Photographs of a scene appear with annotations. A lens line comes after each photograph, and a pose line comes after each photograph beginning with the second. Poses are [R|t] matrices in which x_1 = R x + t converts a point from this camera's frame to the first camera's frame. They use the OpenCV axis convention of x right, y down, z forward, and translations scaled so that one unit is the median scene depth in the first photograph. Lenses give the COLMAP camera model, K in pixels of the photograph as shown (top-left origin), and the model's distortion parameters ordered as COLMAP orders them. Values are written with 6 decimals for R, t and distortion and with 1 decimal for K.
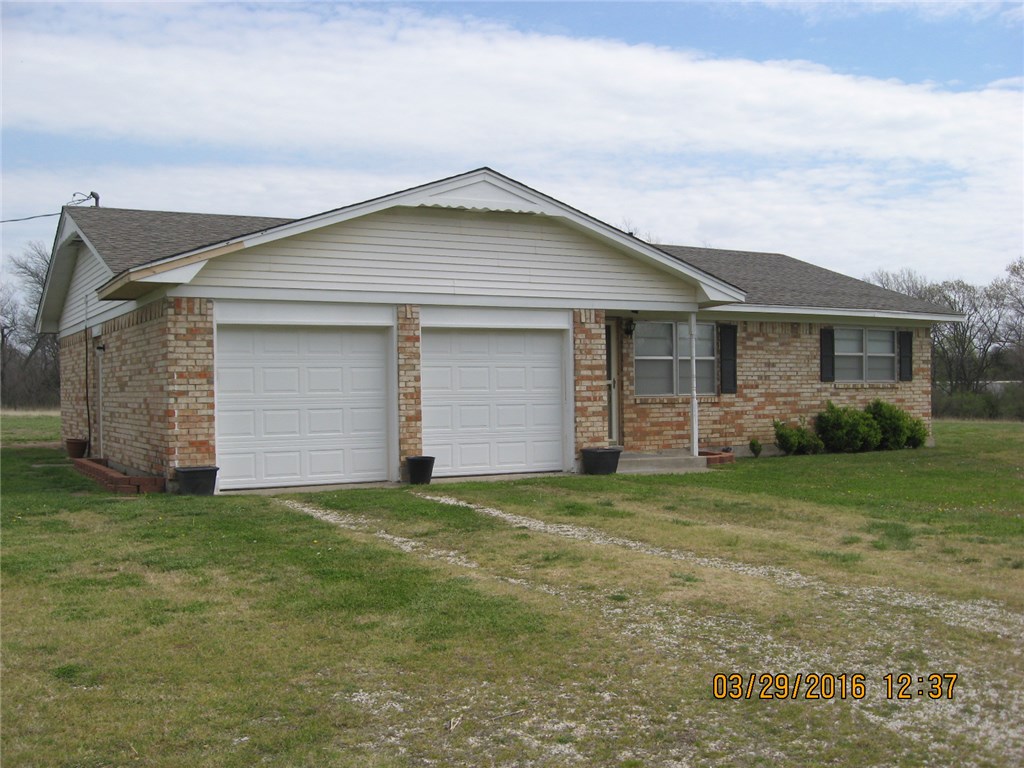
lens RADIAL K [[1073.3, 0, 519.8], [0, 1073.3, 400.5], [0, 0, 1]] dist [-0.143311, 0.078457]
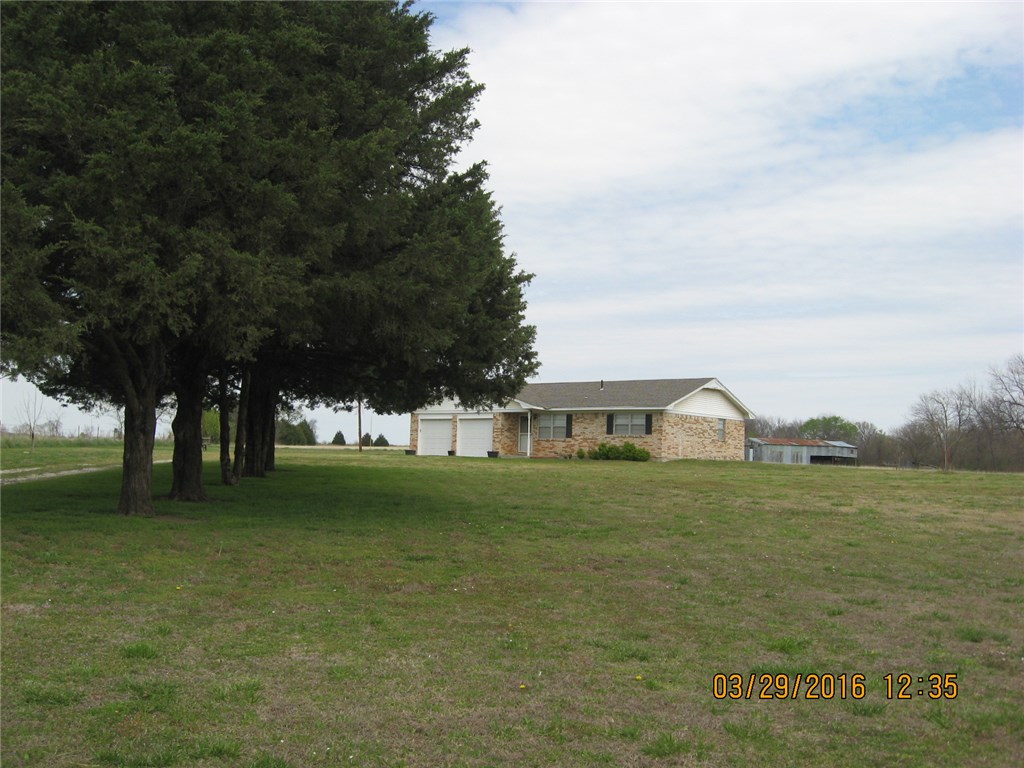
lens RADIAL K [[1073.3, 0, 519.8], [0, 1073.3, 400.5], [0, 0, 1]] dist [-0.143311, 0.078457]
pose [[0.396883, -0.033684, -0.917251, 3.382986], [-0.039543, 0.997771, -0.053751, 0.064646], [0.917017, 0.057603, 0.394667, -0.343061]]
